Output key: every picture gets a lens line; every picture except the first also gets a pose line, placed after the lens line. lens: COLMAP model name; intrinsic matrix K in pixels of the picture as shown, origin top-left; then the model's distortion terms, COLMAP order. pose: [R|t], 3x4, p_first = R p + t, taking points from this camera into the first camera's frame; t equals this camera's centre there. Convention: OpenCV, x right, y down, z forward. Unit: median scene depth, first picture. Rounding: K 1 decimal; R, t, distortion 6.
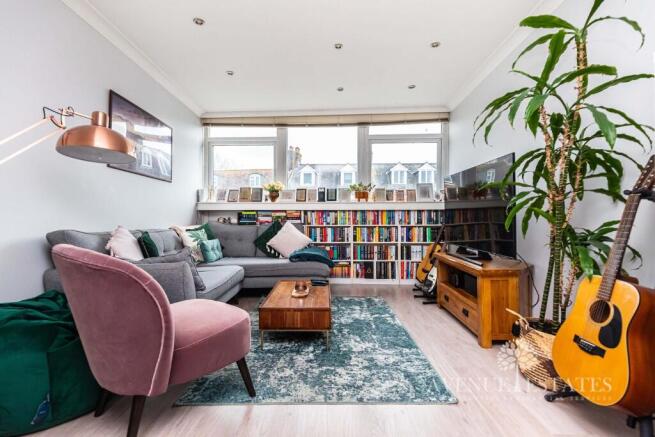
lens RADIAL K [[300.4, 0, 324.9], [0, 300.4, 218.0], [0, 0, 1]] dist [0.006358, 0.000510]
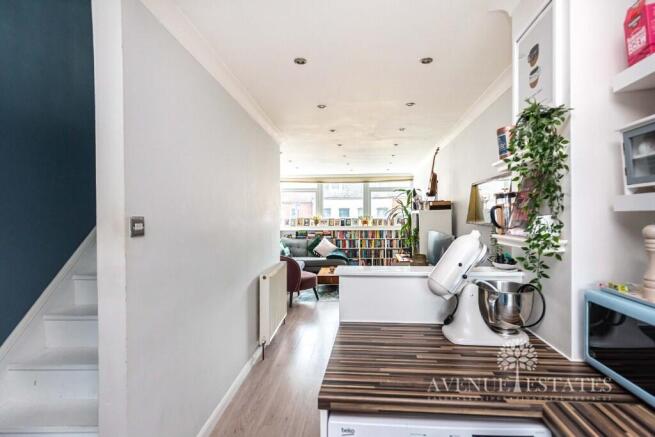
lens RADIAL K [[300.4, 0, 329.1], [0, 300.4, 219.8], [0, 0, 1]] dist [0.006358, 0.000510]
pose [[0.999978, -0.002802, -0.005992, -0.082355], [0.002869, 0.999933, 0.011208, -0.111278], [0.005960, -0.011225, 0.999919, -0.808041]]
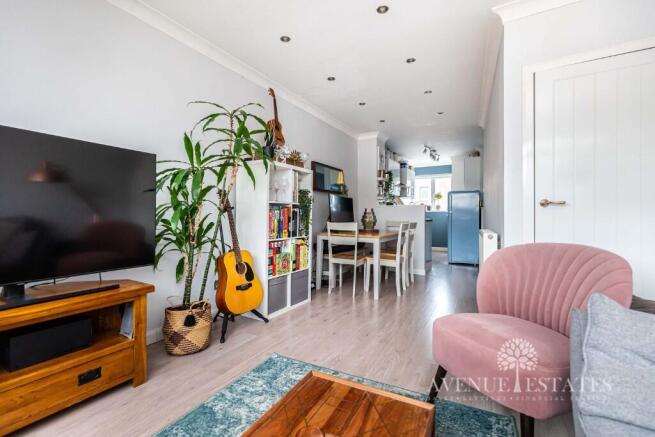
lens RADIAL K [[300.4, 0, 327.7], [0, 300.4, 217.5], [0, 0, 1]] dist [0.006358, 0.000510]
pose [[-0.906009, -0.002678, 0.423251, -0.273885], [-0.007462, 0.999926, -0.009648, -0.005540], [-0.423194, -0.011899, -0.905961, 1.598616]]
